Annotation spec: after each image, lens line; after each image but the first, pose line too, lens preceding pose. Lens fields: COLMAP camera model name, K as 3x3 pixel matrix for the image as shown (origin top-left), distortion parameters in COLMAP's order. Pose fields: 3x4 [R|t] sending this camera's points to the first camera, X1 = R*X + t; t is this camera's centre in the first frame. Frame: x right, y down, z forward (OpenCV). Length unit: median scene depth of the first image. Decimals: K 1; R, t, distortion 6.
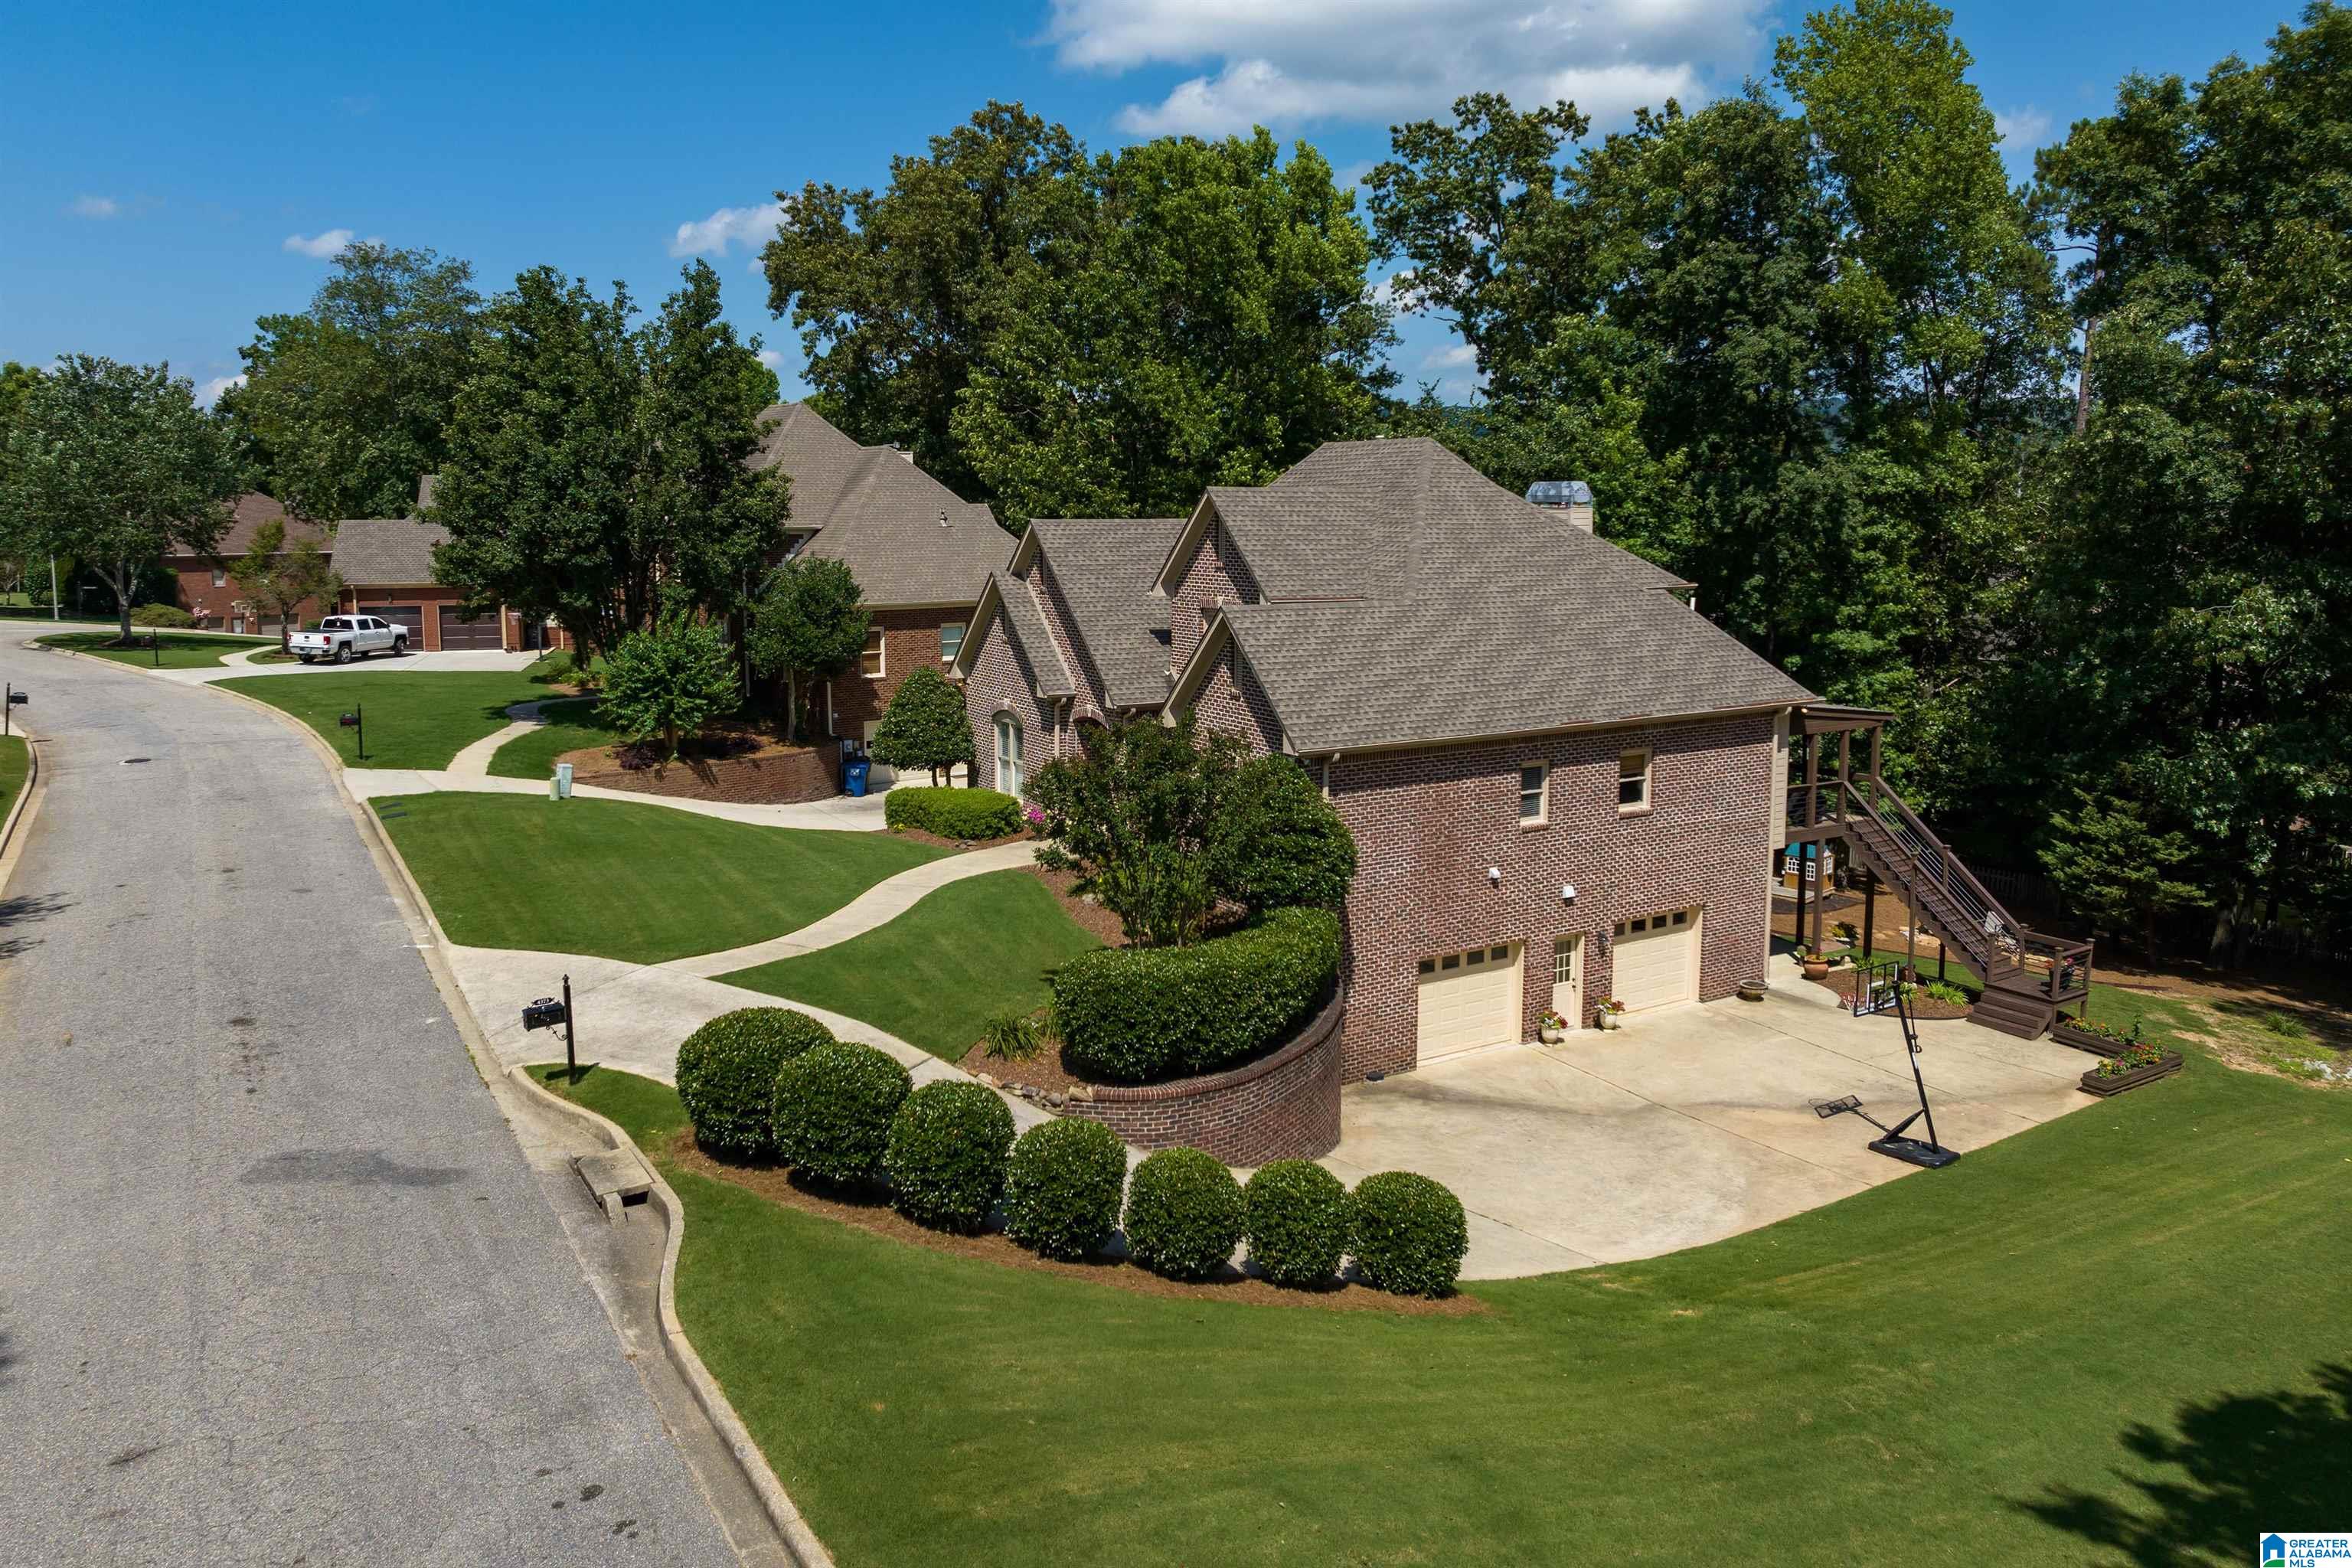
lens RADIAL K [[1611.8, 0, 1175.3], [0, 1611.8, 767.8], [0, 0, 1]] dist [-0.045246, 0.006444]
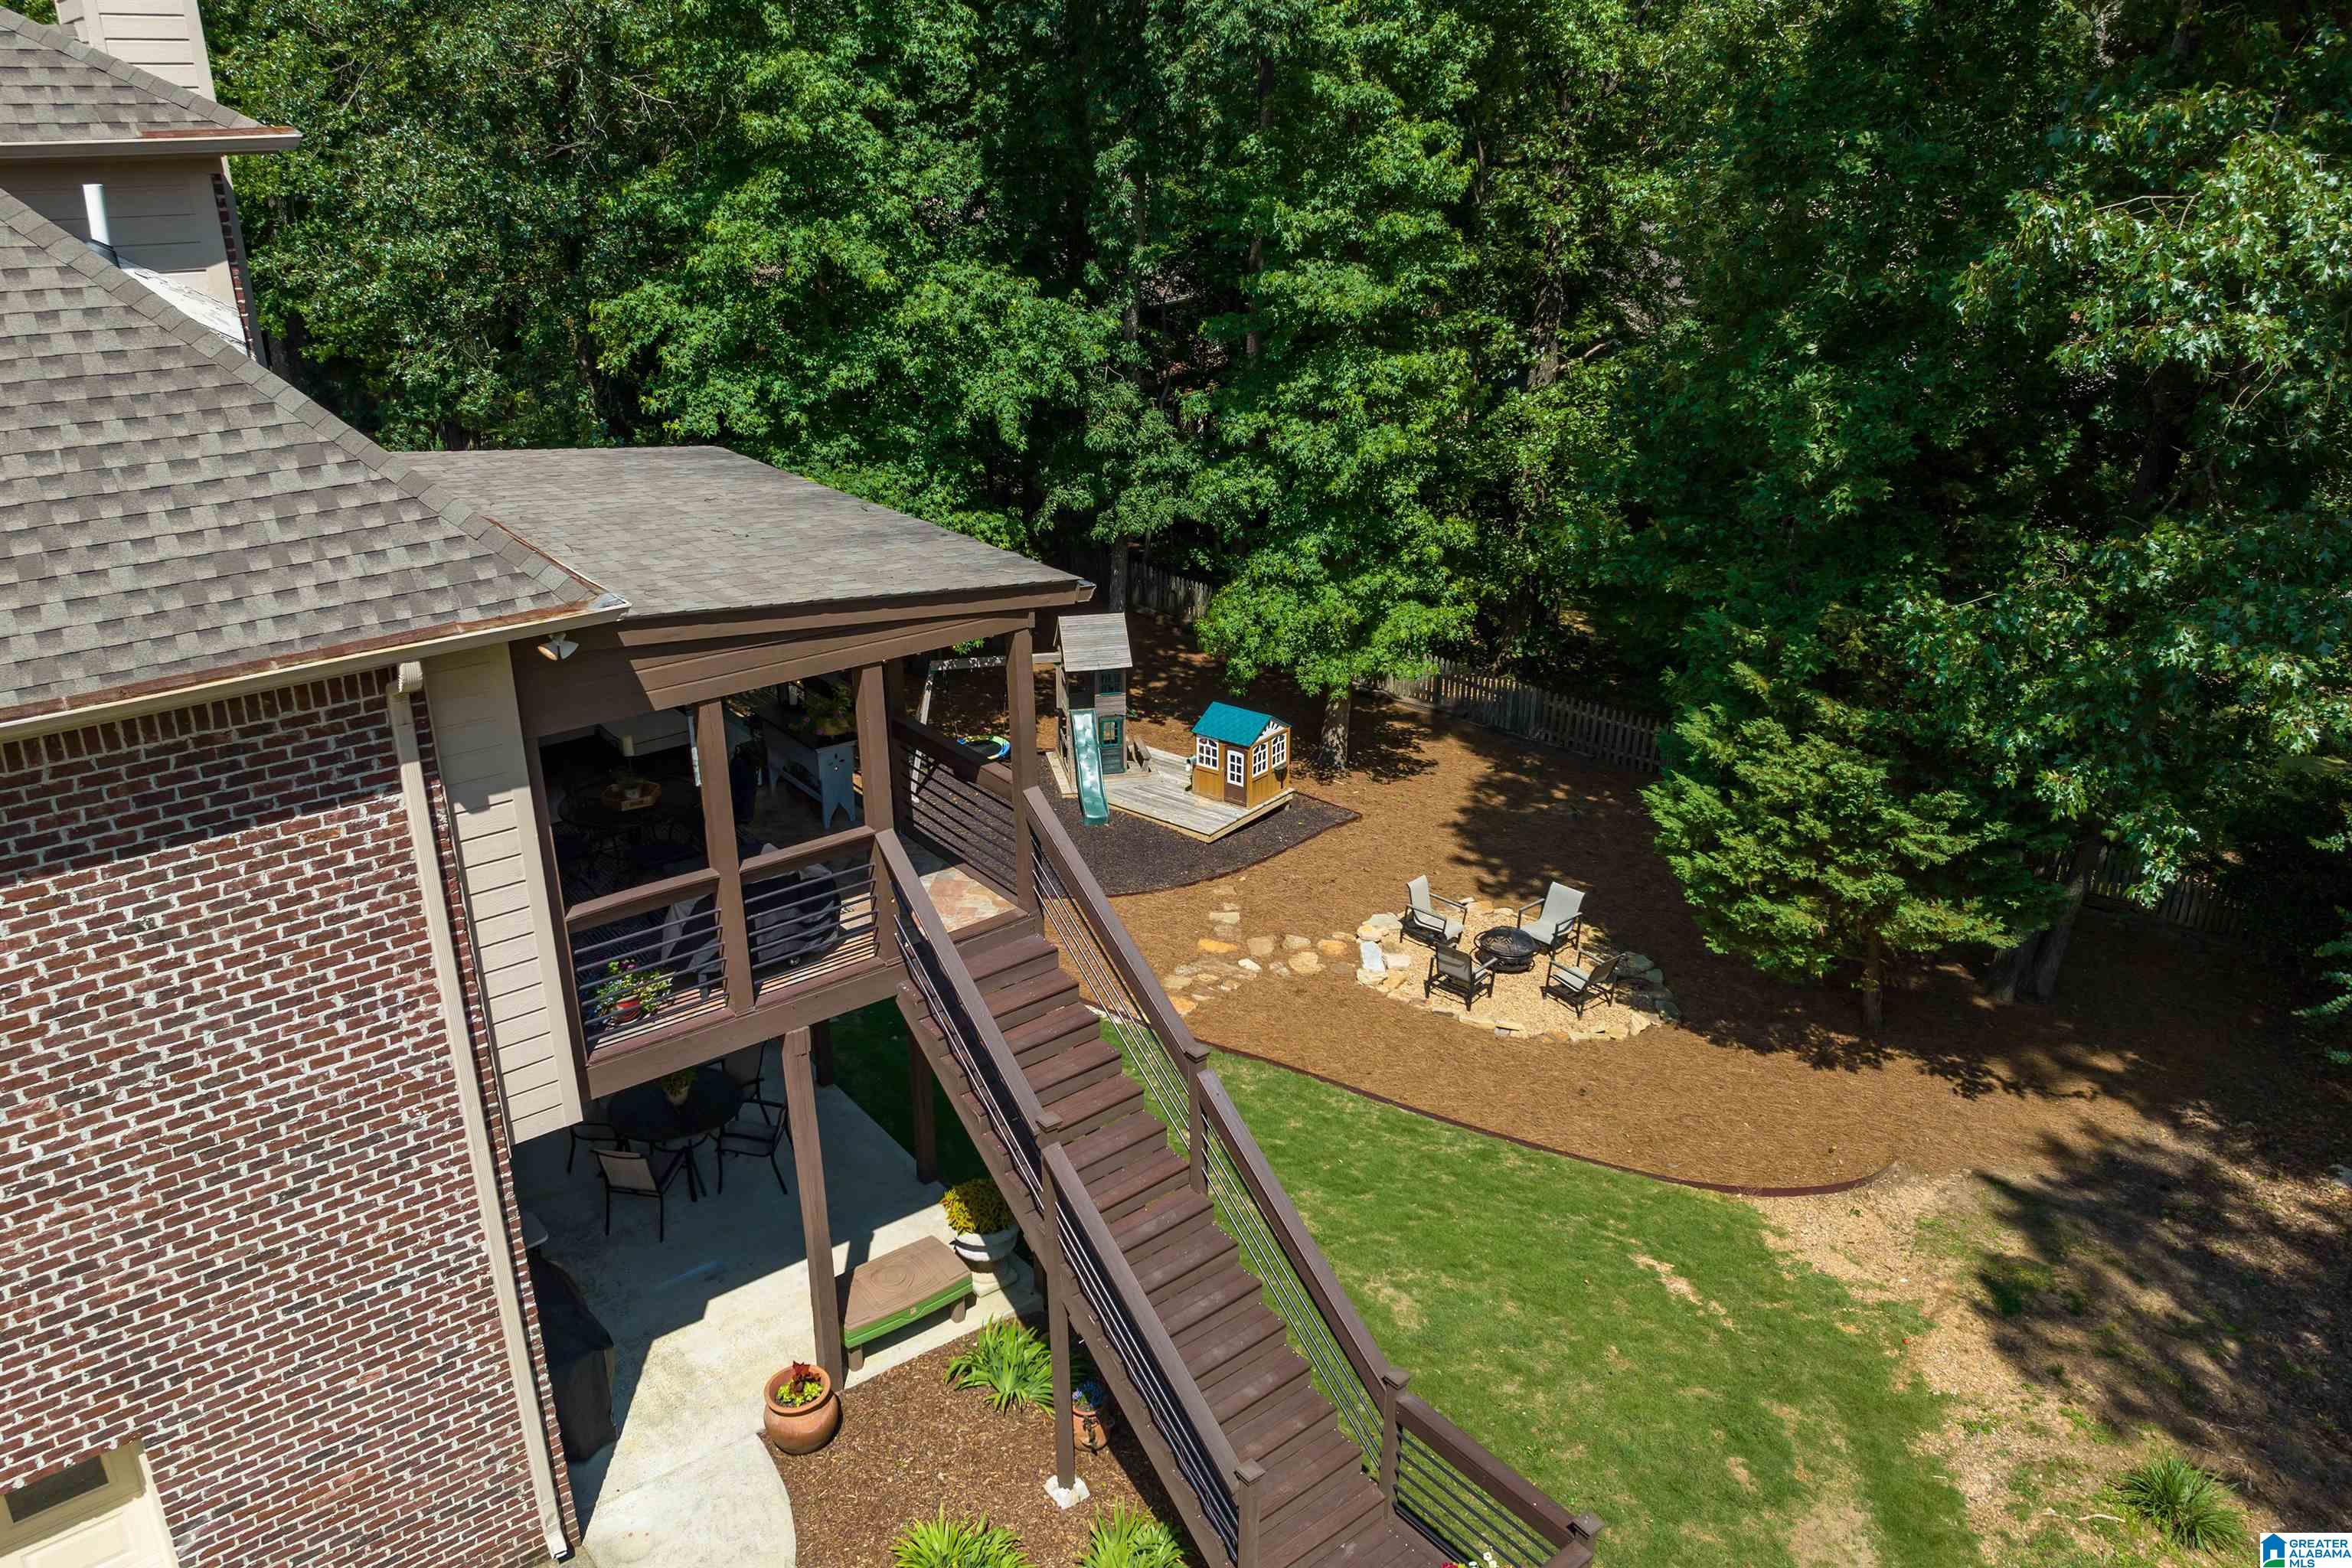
lens RADIAL K [[1611.8, 0, 1175.3], [0, 1611.8, 767.8], [0, 0, 1]] dist [-0.045246, 0.006444]
pose [[0.991567, -0.038072, 0.123876, 0.375930], [0.008618, 0.973129, 0.230100, -0.060215], [-0.129308, -0.227093, 0.965250, 0.619810]]
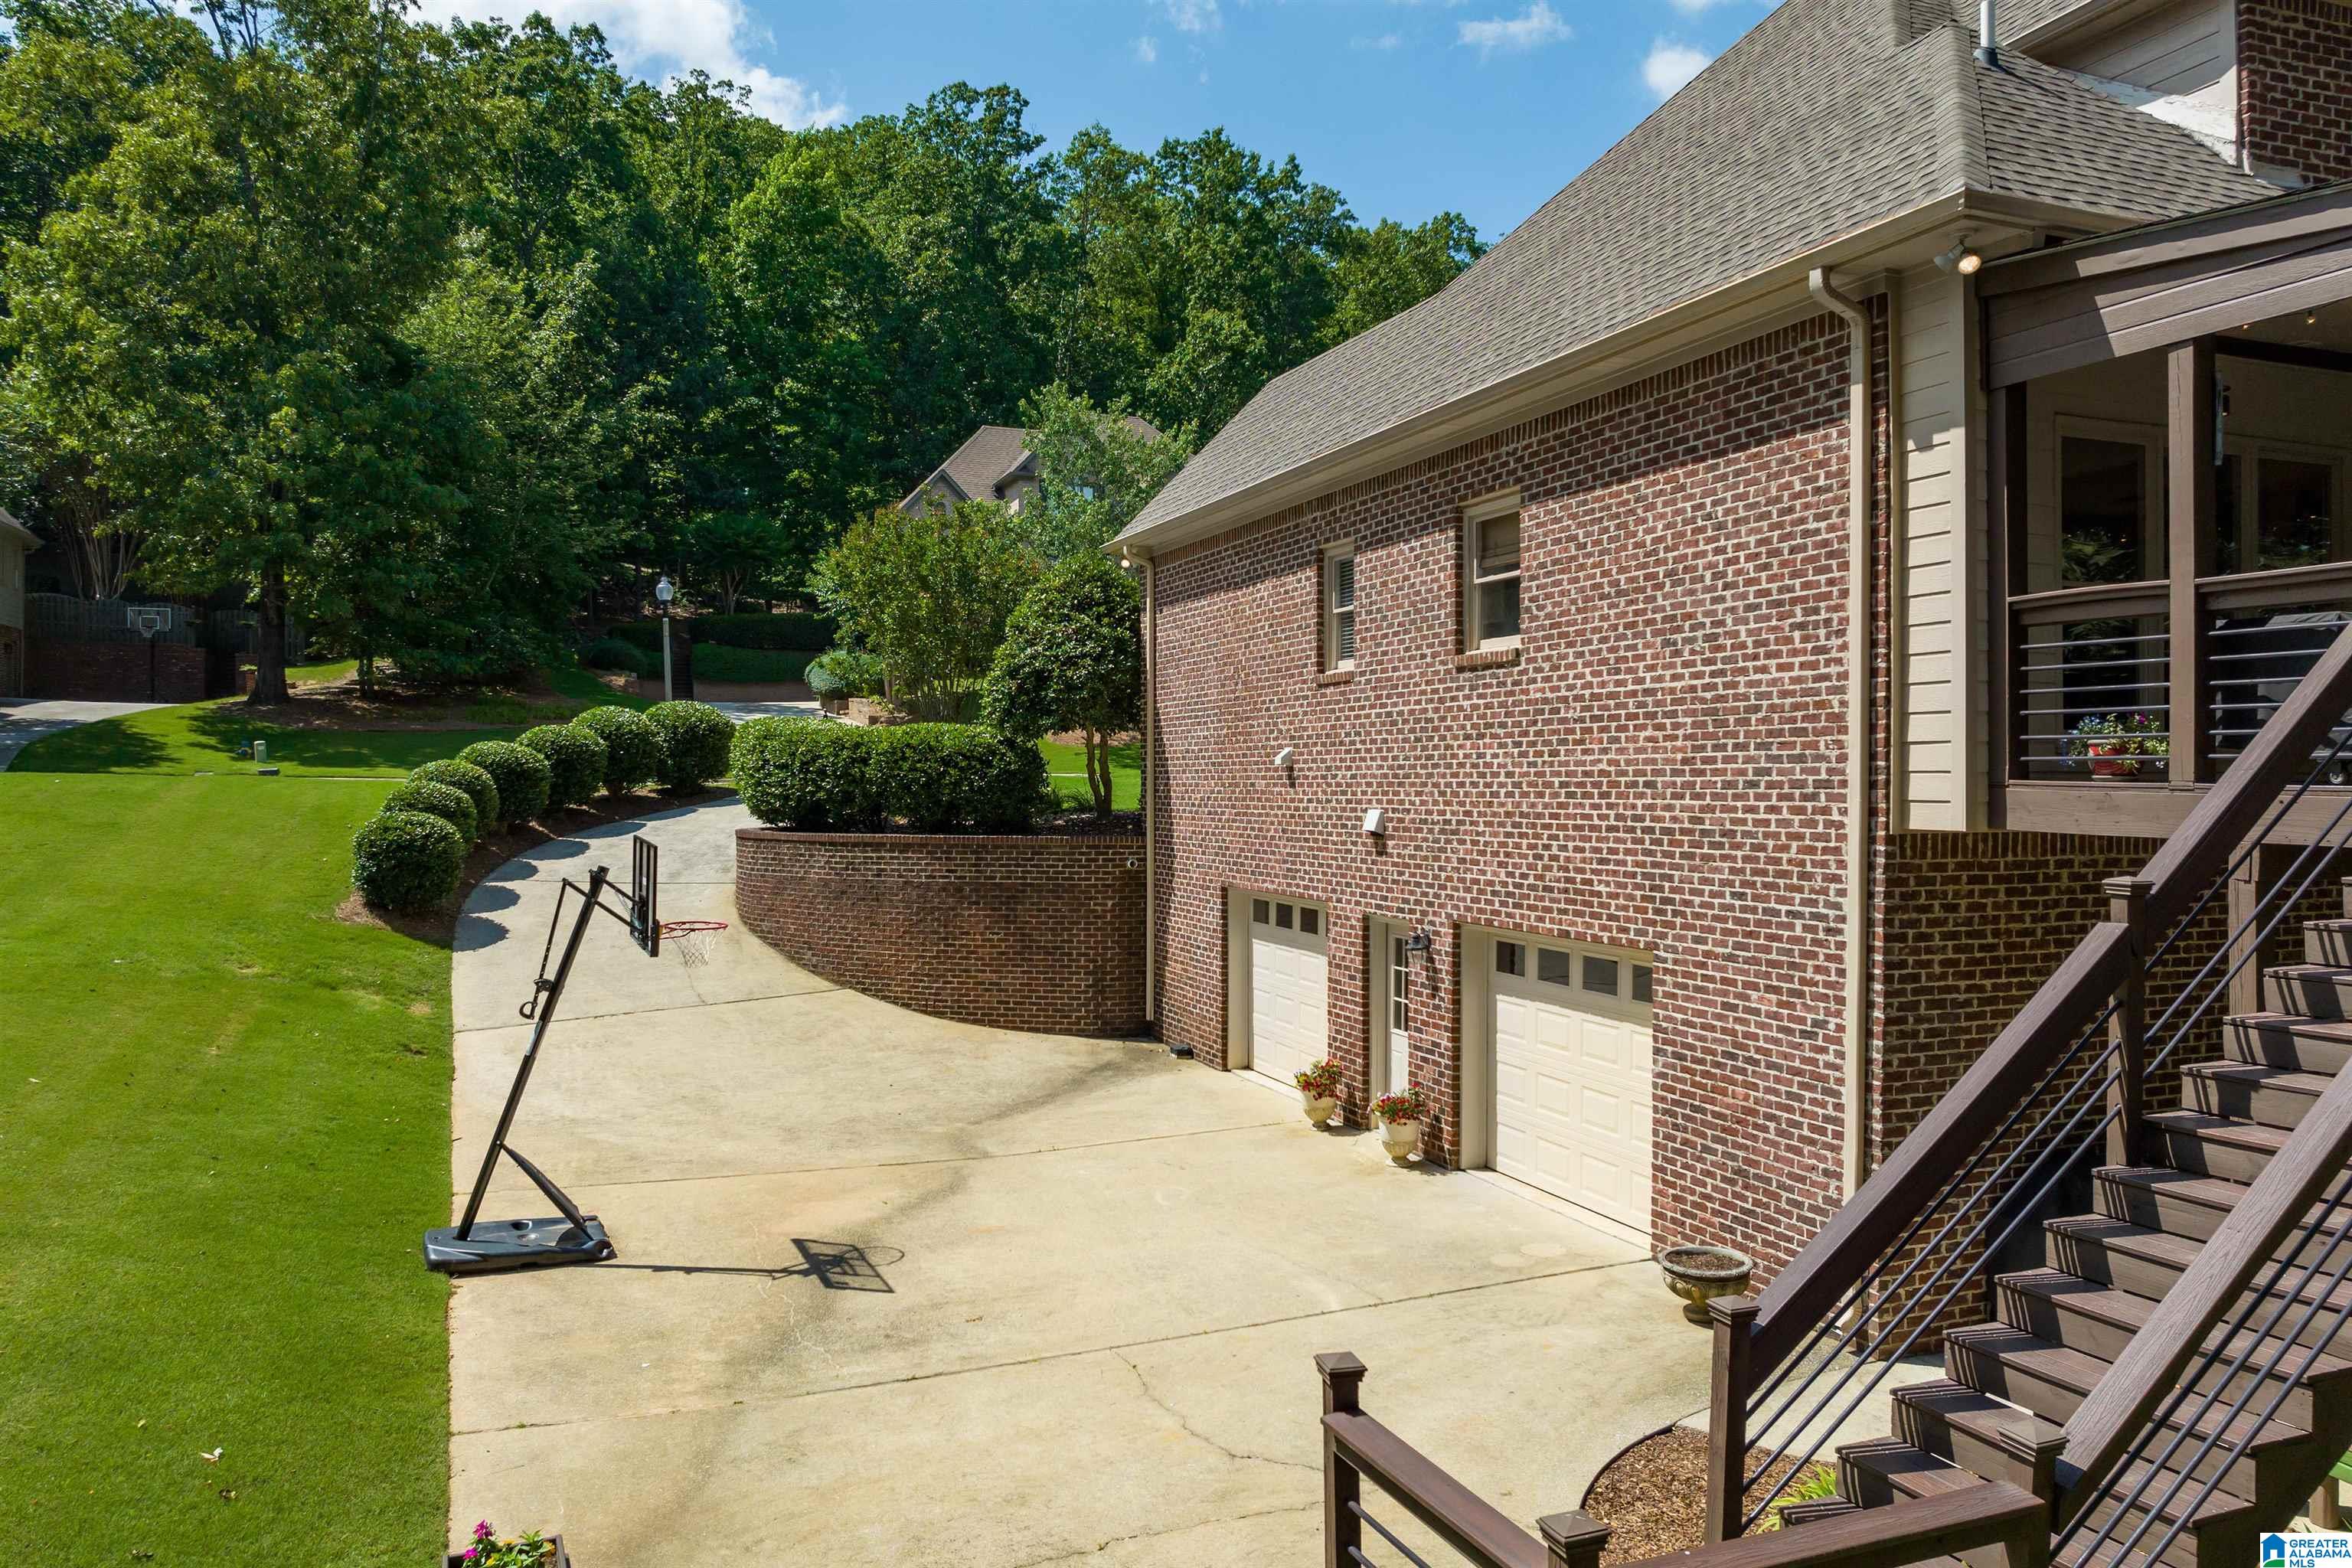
lens RADIAL K [[1611.8, 0, 1175.3], [0, 1611.8, 767.8], [0, 0, 1]] dist [-0.045246, 0.006444]
pose [[-0.168026, 0.021625, -0.985545, 0.546916], [-0.137180, 0.989519, 0.045100, 0.043942], [0.976191, 0.142776, -0.163298, 0.783847]]
